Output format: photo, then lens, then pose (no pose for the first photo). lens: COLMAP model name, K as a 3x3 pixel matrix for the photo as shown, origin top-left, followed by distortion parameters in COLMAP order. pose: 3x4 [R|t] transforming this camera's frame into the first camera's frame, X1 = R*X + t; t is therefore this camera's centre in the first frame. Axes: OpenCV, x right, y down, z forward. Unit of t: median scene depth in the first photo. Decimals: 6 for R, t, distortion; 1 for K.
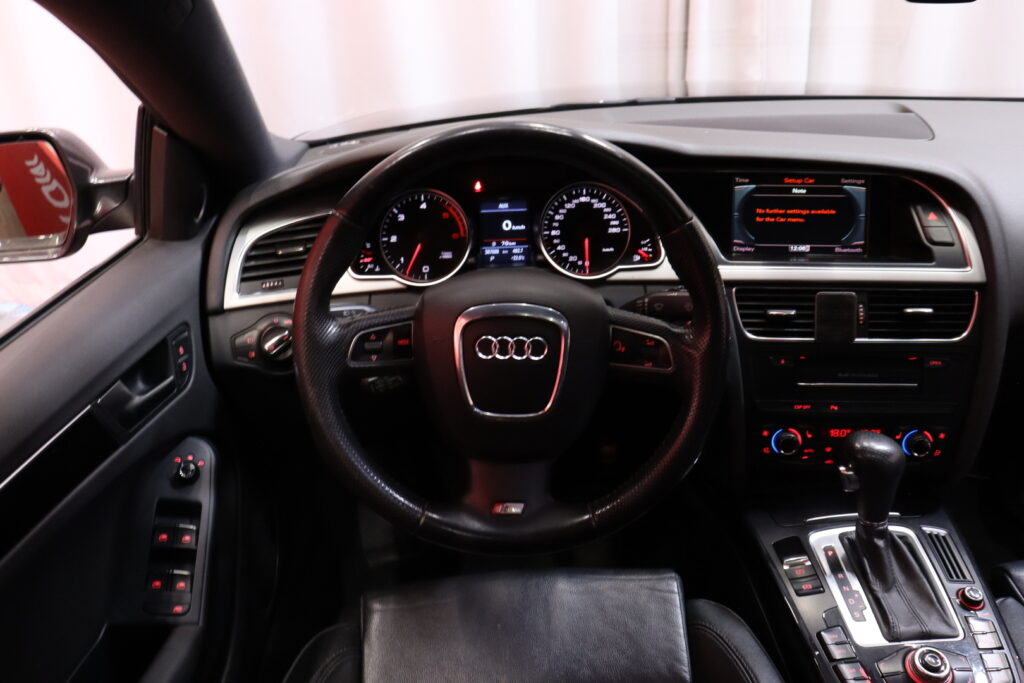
lens RADIAL K [[840.8, 0, 508.6], [0, 840.8, 335.2], [0, 0, 1]] dist [-0.148301, 0.097139]
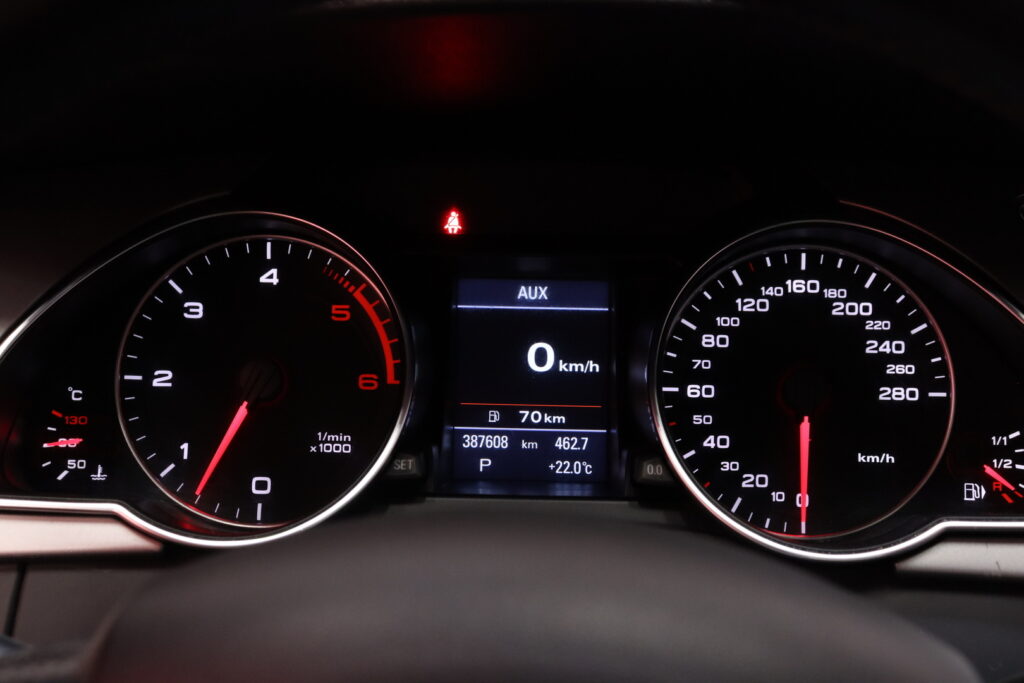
lens RADIAL K [[1599.9, 0, 514.1], [0, 1599.9, 339.1], [0, 0, 1]] dist [0.073990, 0.000000]
pose [[0.997879, 0.059254, -0.026941, 0.003784], [-0.062999, 0.983286, -0.170821, -0.038489], [0.016369, 0.172156, 0.984934, 0.431663]]
